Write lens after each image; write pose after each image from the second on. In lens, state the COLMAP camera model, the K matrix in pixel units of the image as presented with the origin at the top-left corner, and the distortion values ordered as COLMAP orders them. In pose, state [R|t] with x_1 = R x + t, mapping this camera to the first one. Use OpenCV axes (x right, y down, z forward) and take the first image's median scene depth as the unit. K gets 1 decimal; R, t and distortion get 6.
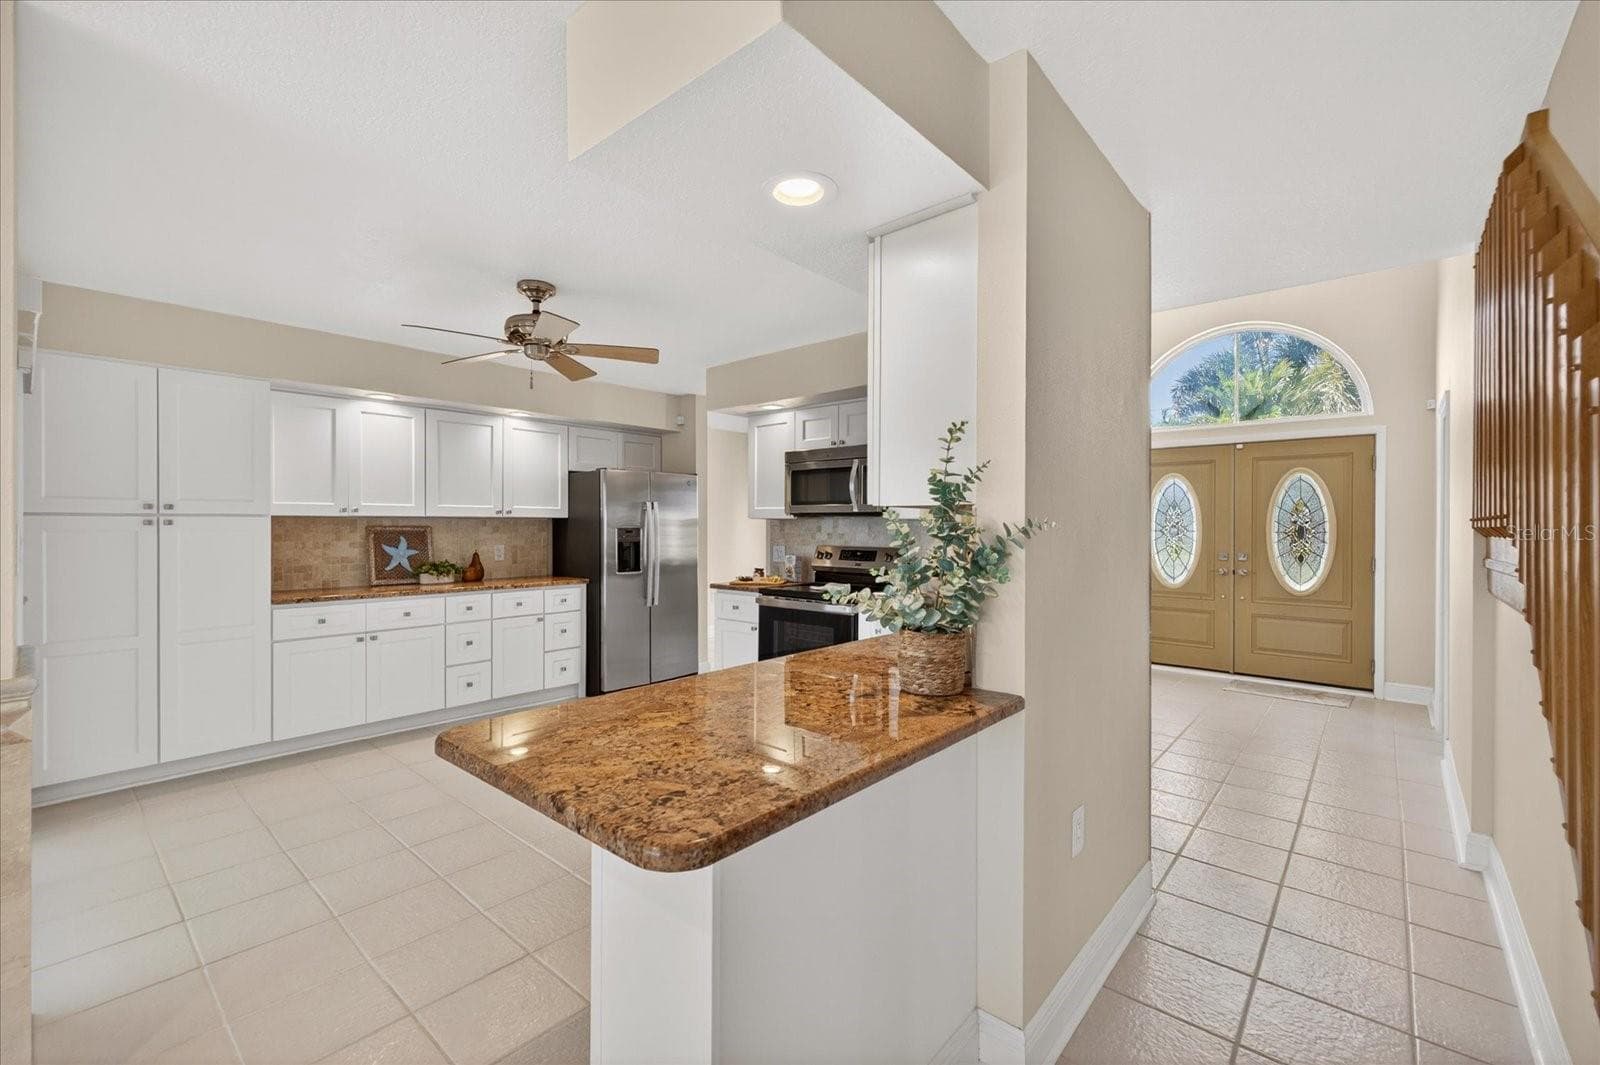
lens RADIAL K [[668.3, 0, 803.7], [0, 668.3, 528.6], [0, 0, 1]] dist [0.019404, -0.006590]
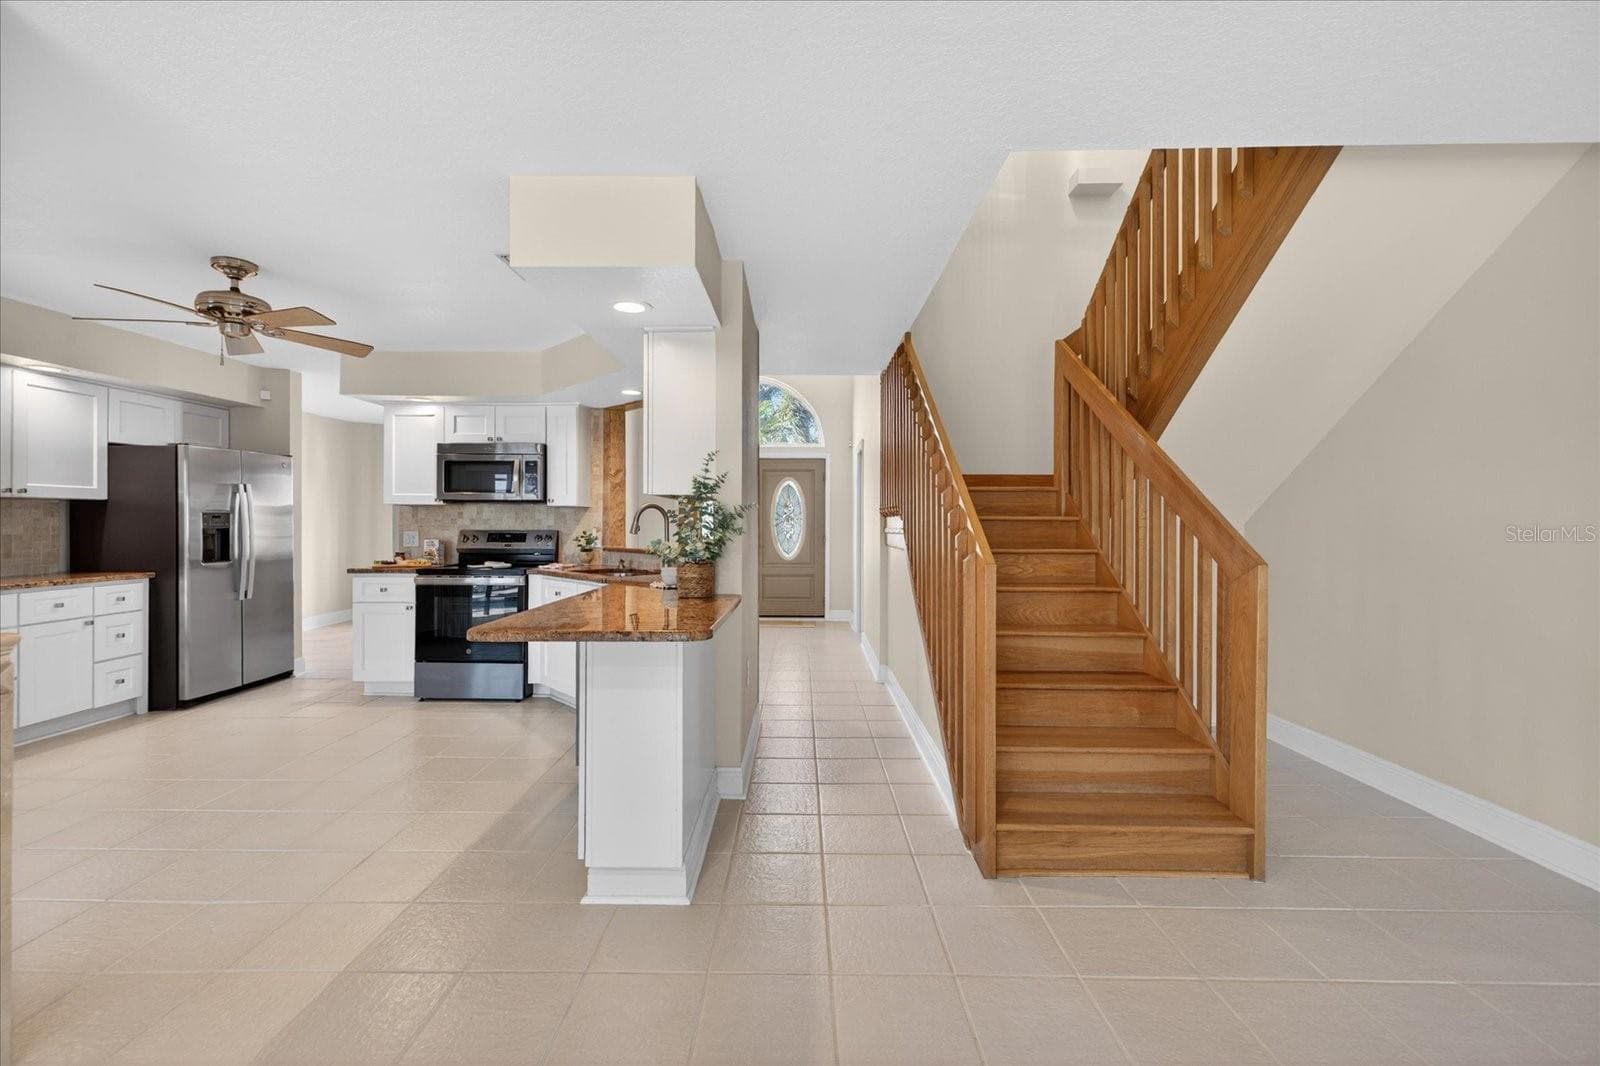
lens RADIAL K [[668.3, 0, 803.7], [0, 668.3, 529.1], [0, 0, 1]] dist [0.019404, -0.006590]
pose [[0.754353, -0.008794, 0.656410, -0.278758], [0.002573, 0.999942, 0.010438, 0.014200], [-0.656463, -0.006185, 0.754332, -0.199788]]
